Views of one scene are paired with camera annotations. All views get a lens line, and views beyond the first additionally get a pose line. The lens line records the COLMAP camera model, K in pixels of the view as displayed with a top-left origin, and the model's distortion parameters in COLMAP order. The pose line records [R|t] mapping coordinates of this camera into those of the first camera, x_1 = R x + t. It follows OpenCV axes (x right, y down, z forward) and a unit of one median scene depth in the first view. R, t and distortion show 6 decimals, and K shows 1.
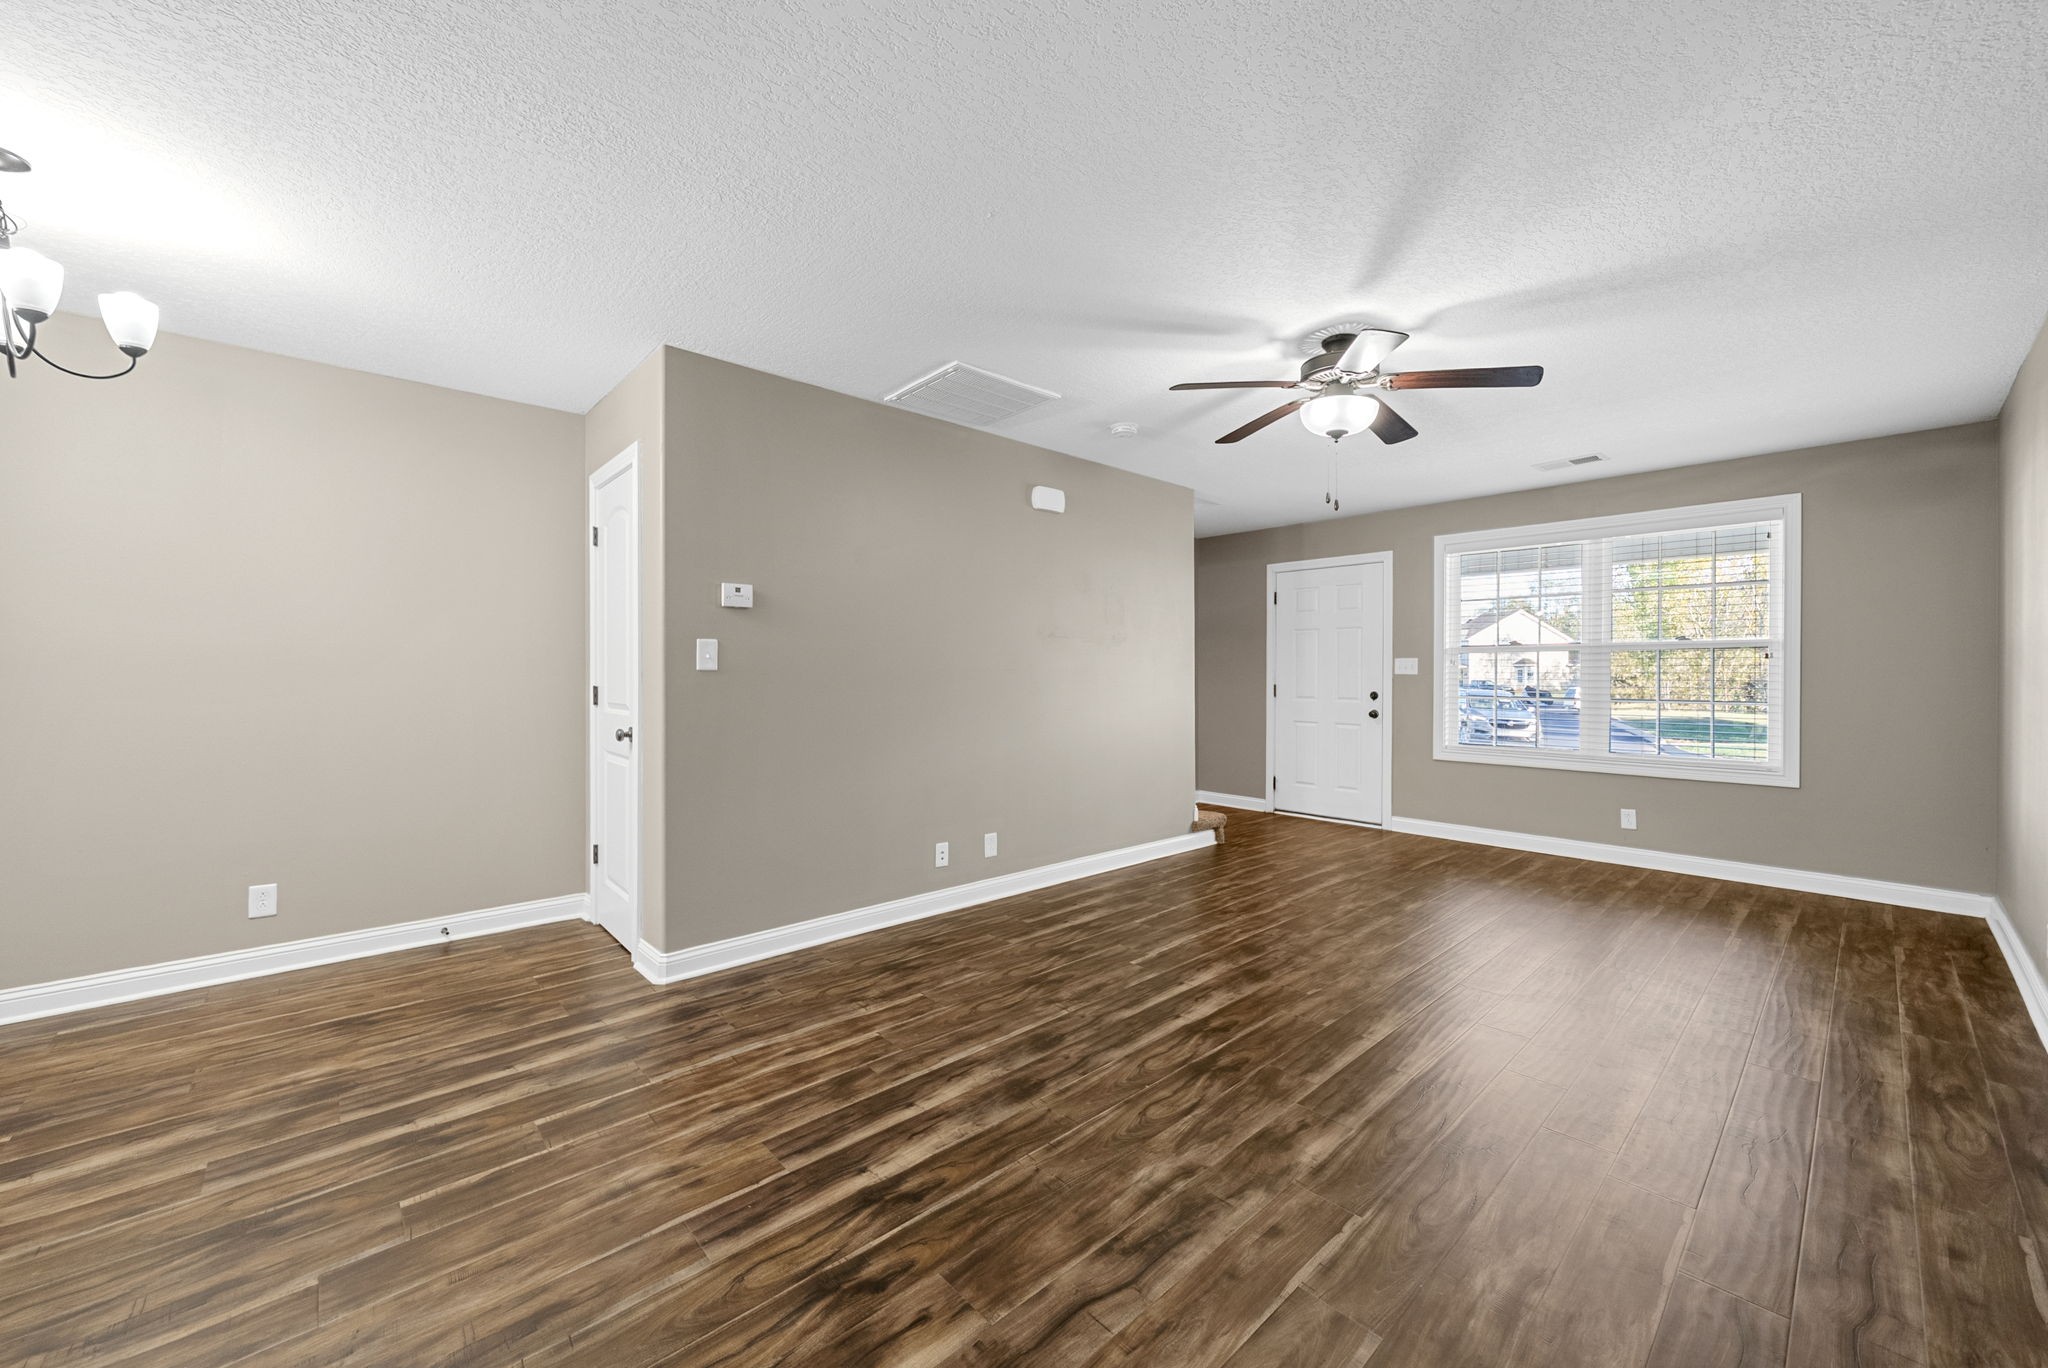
lens RADIAL K [[808.8, 0, 1017.1], [0, 808.8, 675.6], [0, 0, 1]] dist [0.044256, -0.023558]
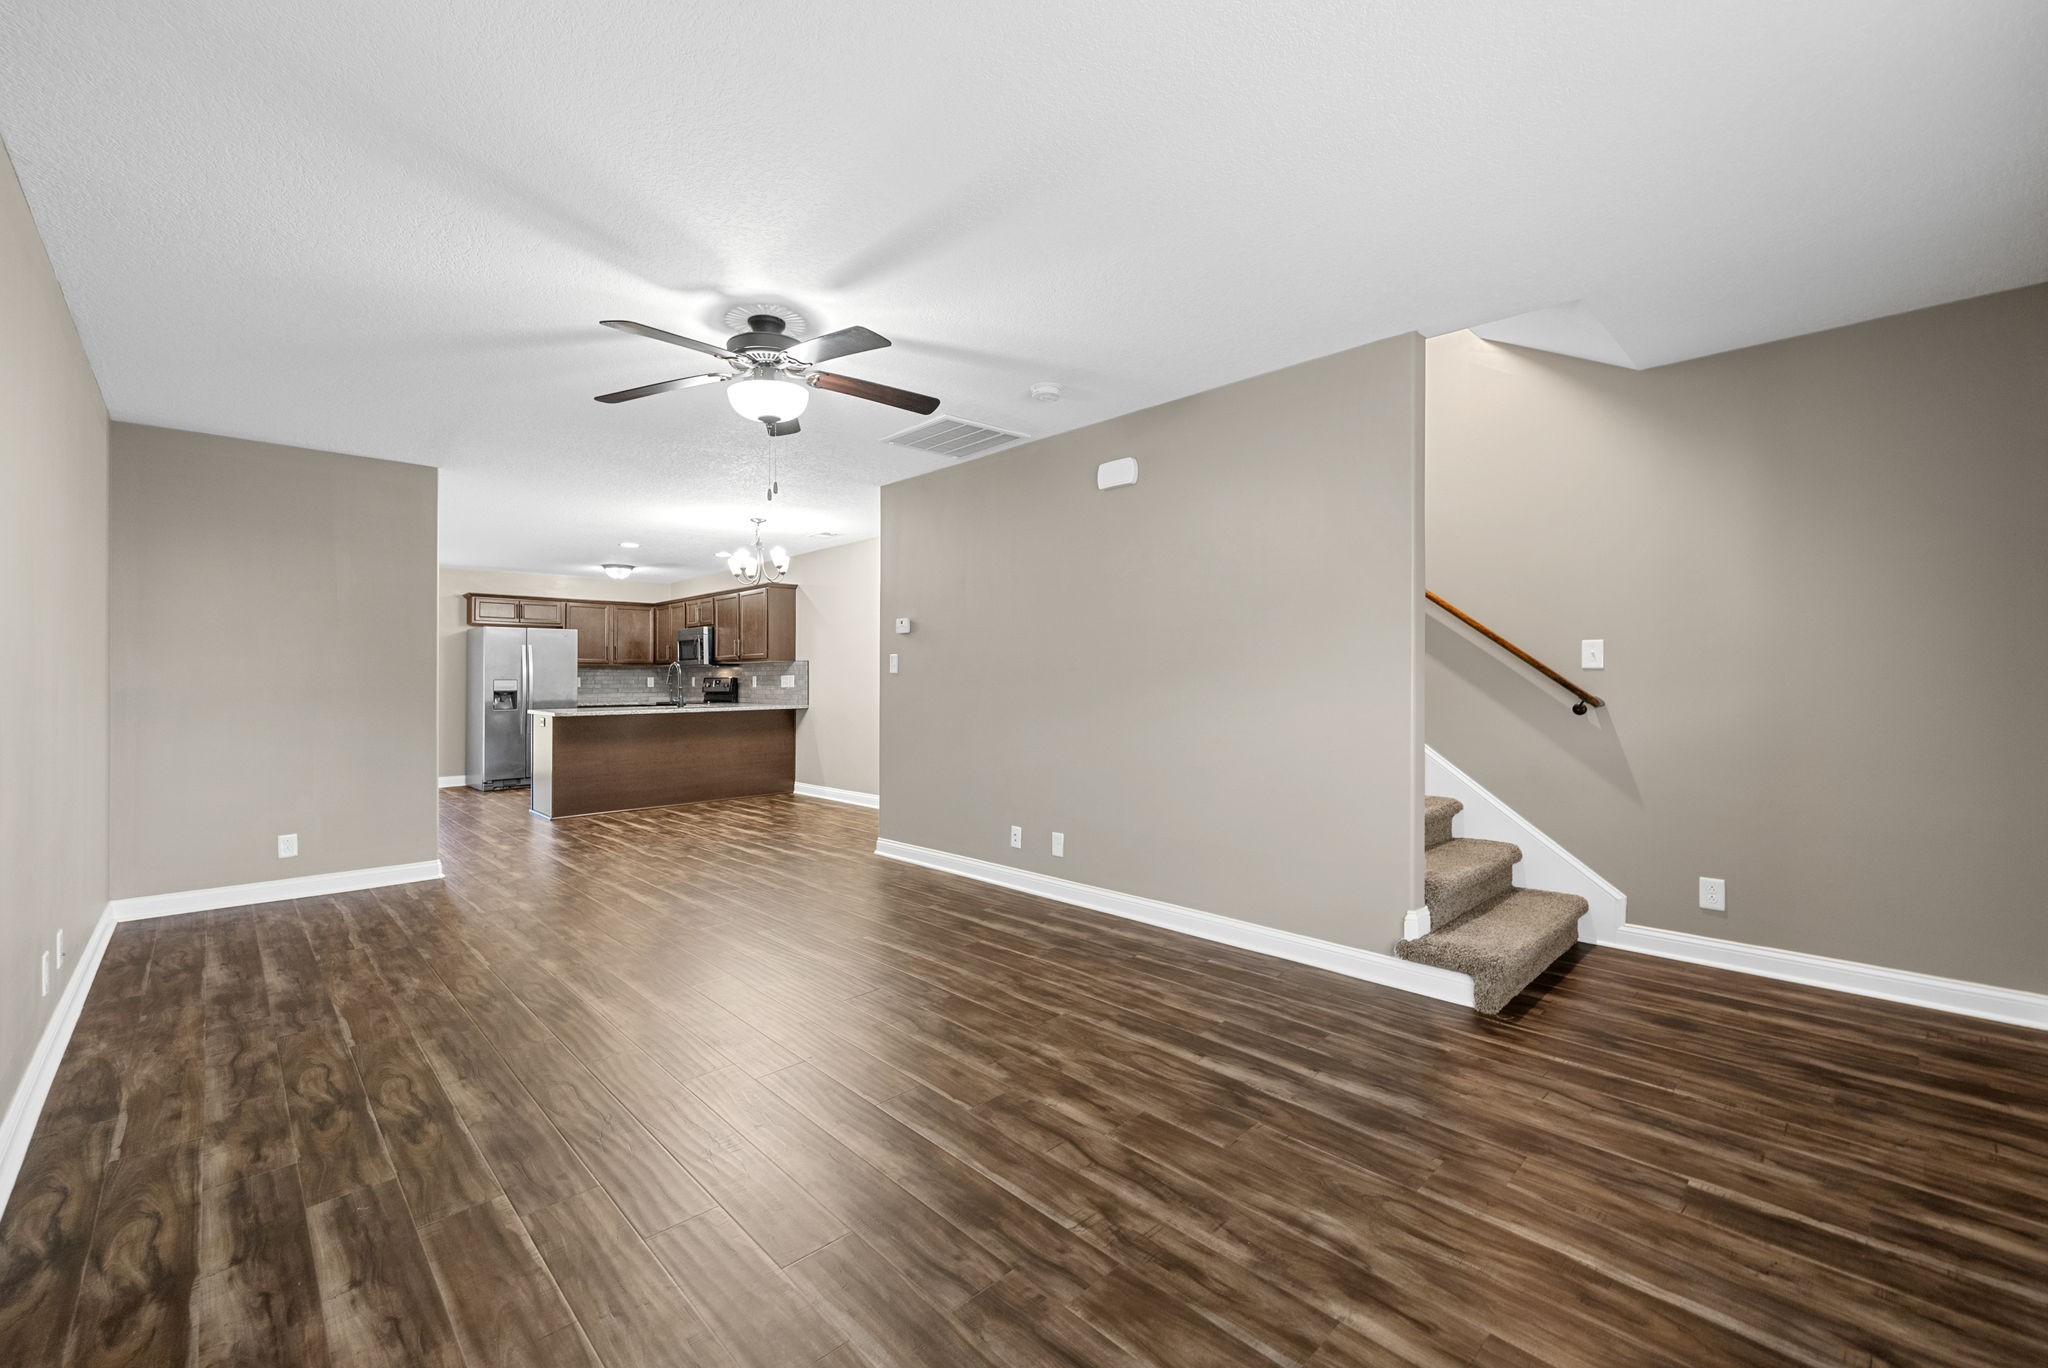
lens RADIAL K [[833.4, 0, 1016.2], [0, 833.4, 684.2], [0, 0, 1]] dist [-0.001807, -0.000310]
pose [[0.010568, 0.007989, -0.999912, 1.028200], [0.003794, 0.999961, 0.008029, 0.002038], [0.999937, -0.003878, 0.010538, 0.967664]]
